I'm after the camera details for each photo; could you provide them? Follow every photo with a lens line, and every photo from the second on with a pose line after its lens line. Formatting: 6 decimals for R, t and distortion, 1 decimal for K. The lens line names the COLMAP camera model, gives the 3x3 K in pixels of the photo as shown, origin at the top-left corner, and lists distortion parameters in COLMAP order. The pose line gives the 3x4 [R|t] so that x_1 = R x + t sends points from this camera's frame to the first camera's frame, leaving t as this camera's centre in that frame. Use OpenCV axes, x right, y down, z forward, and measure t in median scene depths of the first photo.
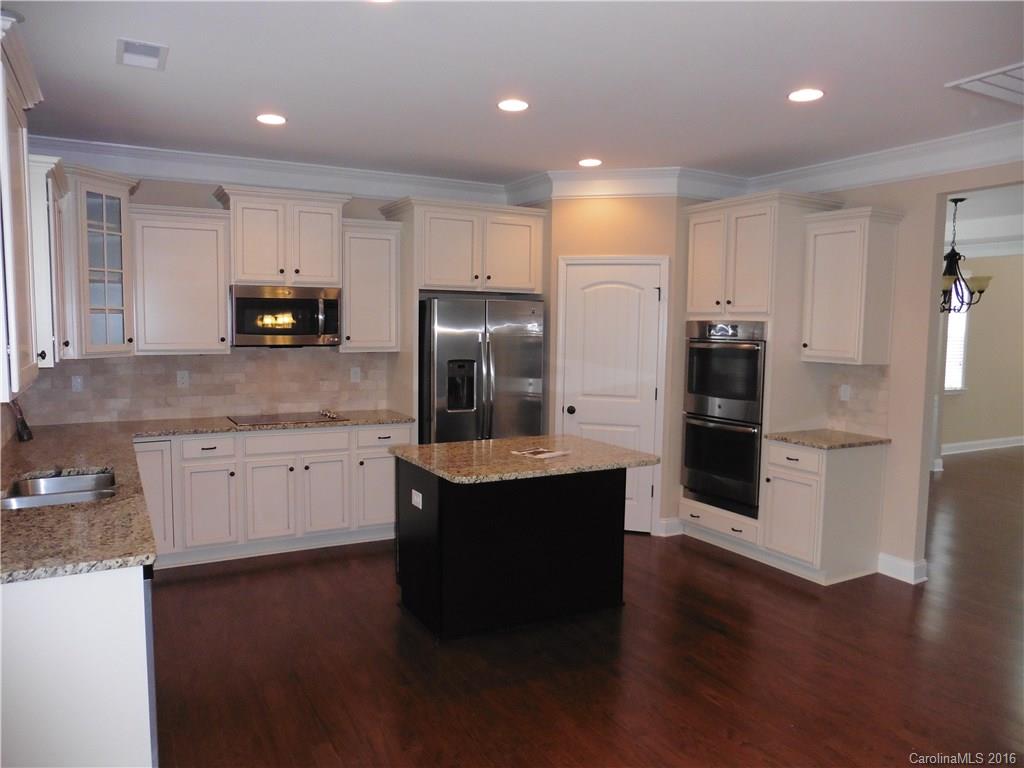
lens RADIAL K [[749.2, 0, 518.7], [0, 749.2, 382.1], [0, 0, 1]] dist [0.010353, 0.011299]
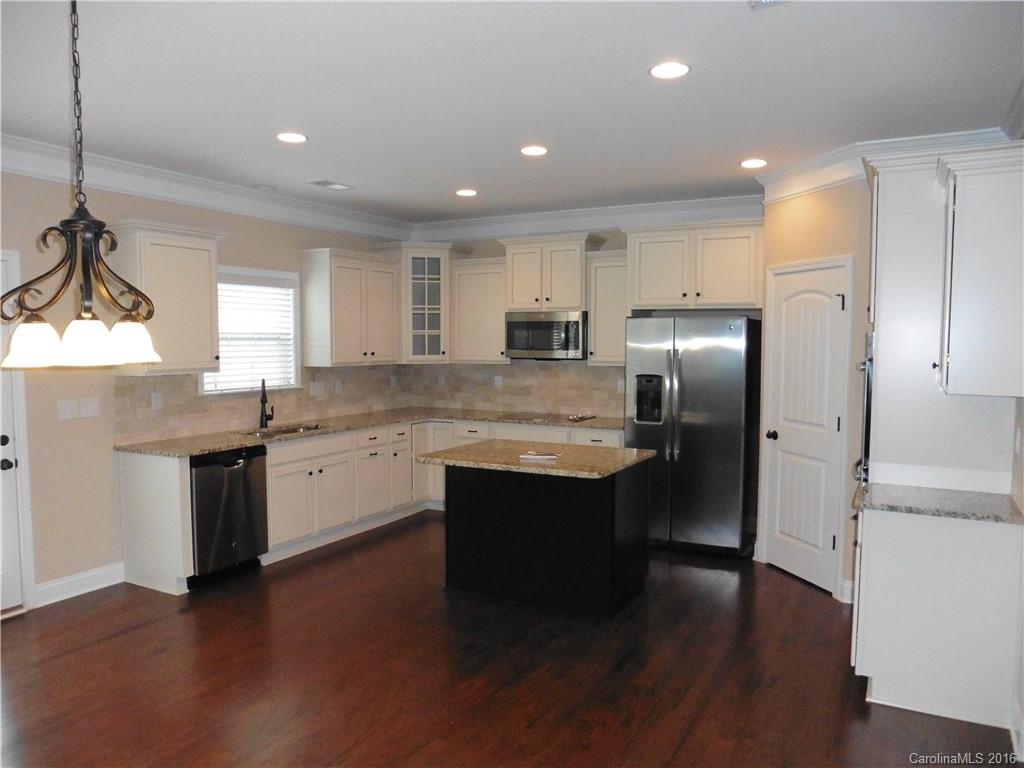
lens RADIAL K [[749.2, 0, 521.3], [0, 749.2, 387.1], [0, 0, 1]] dist [0.010353, 0.011299]
pose [[0.561226, 0.044585, -0.826461, 0.693390], [-0.064487, 0.997868, 0.010041, -0.011013], [0.825147, 0.047661, 0.562904, 0.261166]]
